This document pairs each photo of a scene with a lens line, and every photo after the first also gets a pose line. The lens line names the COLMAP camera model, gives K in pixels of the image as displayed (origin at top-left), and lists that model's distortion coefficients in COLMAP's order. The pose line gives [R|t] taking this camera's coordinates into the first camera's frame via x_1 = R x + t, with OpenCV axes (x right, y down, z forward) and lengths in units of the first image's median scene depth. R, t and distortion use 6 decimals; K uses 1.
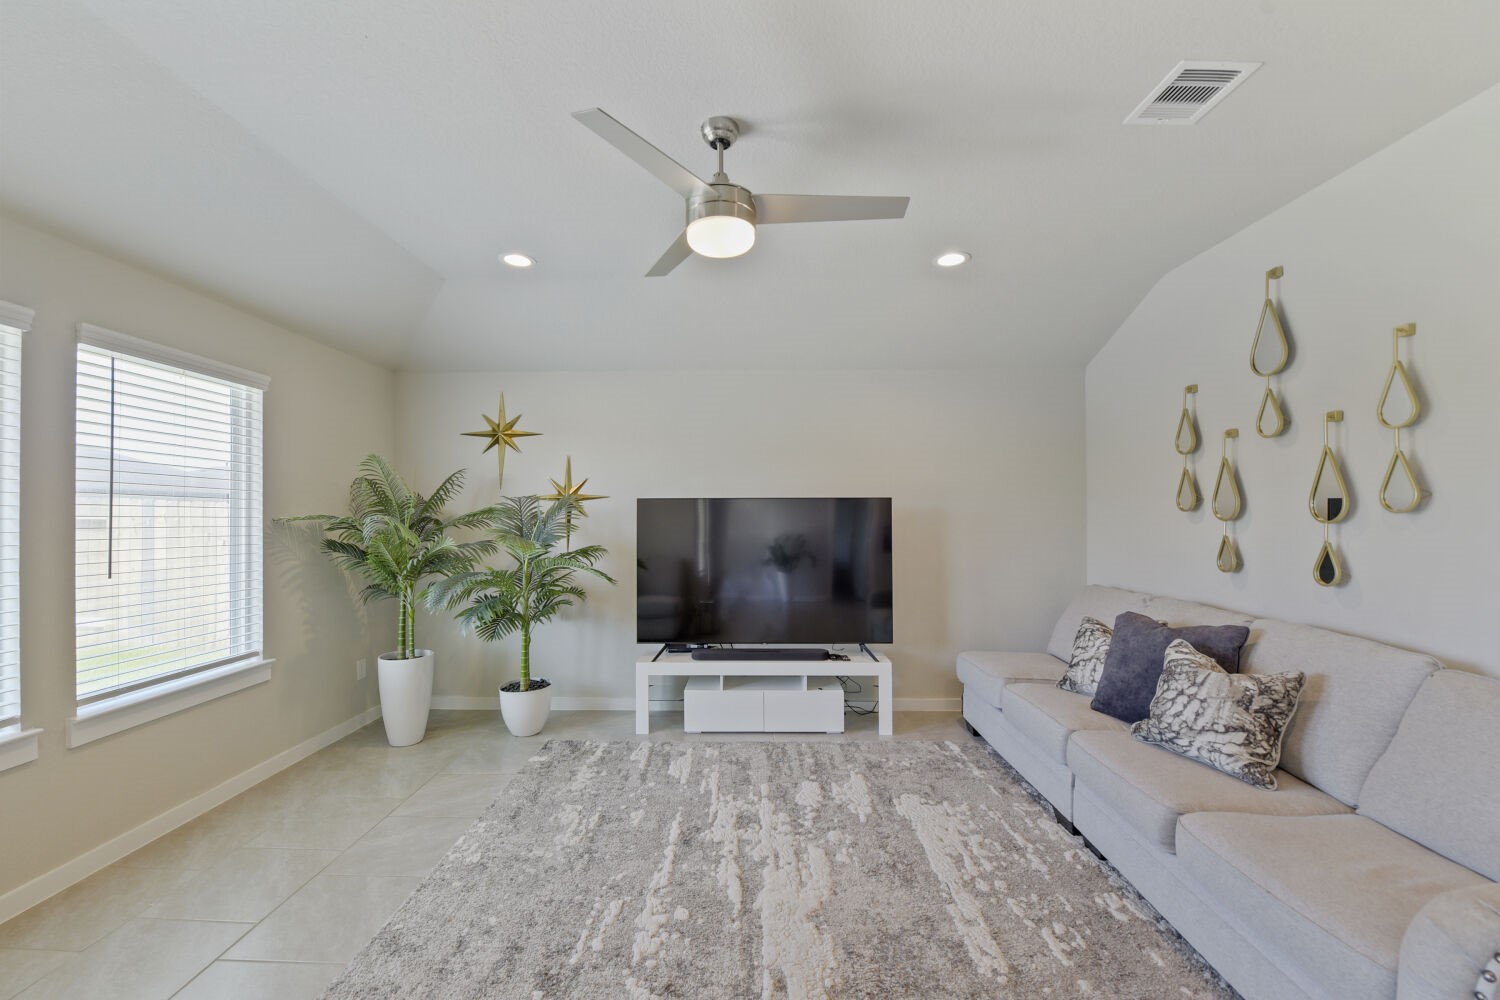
lens RADIAL K [[594.1, 0, 754.4], [0, 594.1, 510.0], [0, 0, 1]] dist [-0.002168, -0.000256]
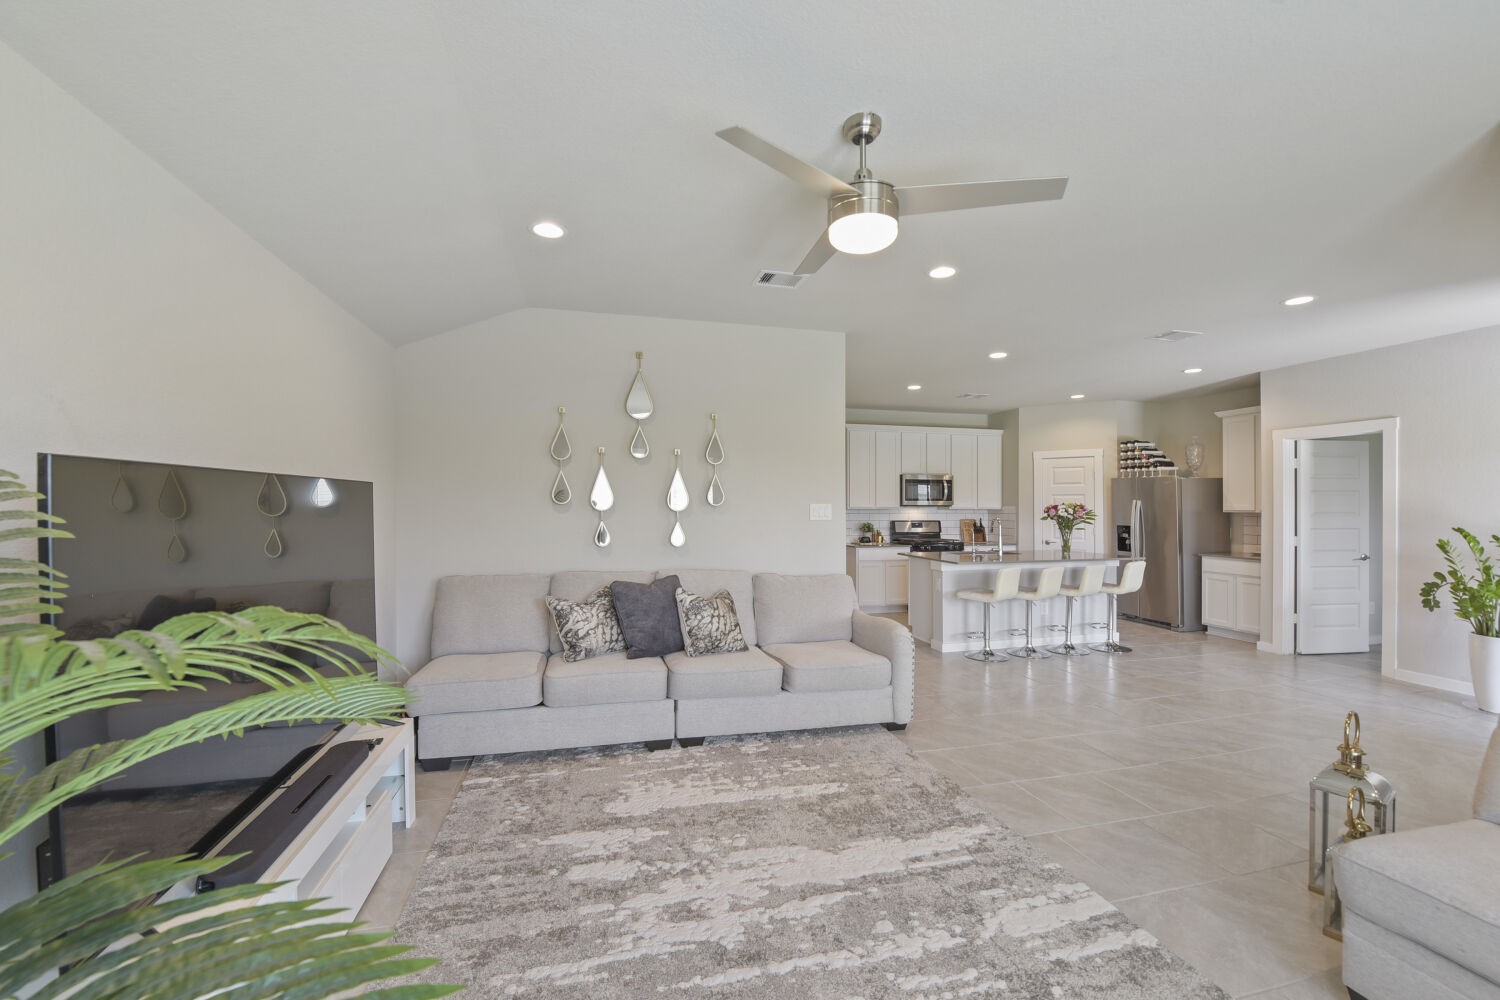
lens RADIAL K [[594.1, 0, 754.4], [0, 594.1, 510.0], [0, 0, 1]] dist [-0.002168, -0.000256]
pose [[-0.232010, -0.006629, 0.972691, -0.807087], [-0.011743, 0.999923, 0.004014, 0.008847], [-0.972643, -0.010491, -0.232070, 1.157932]]
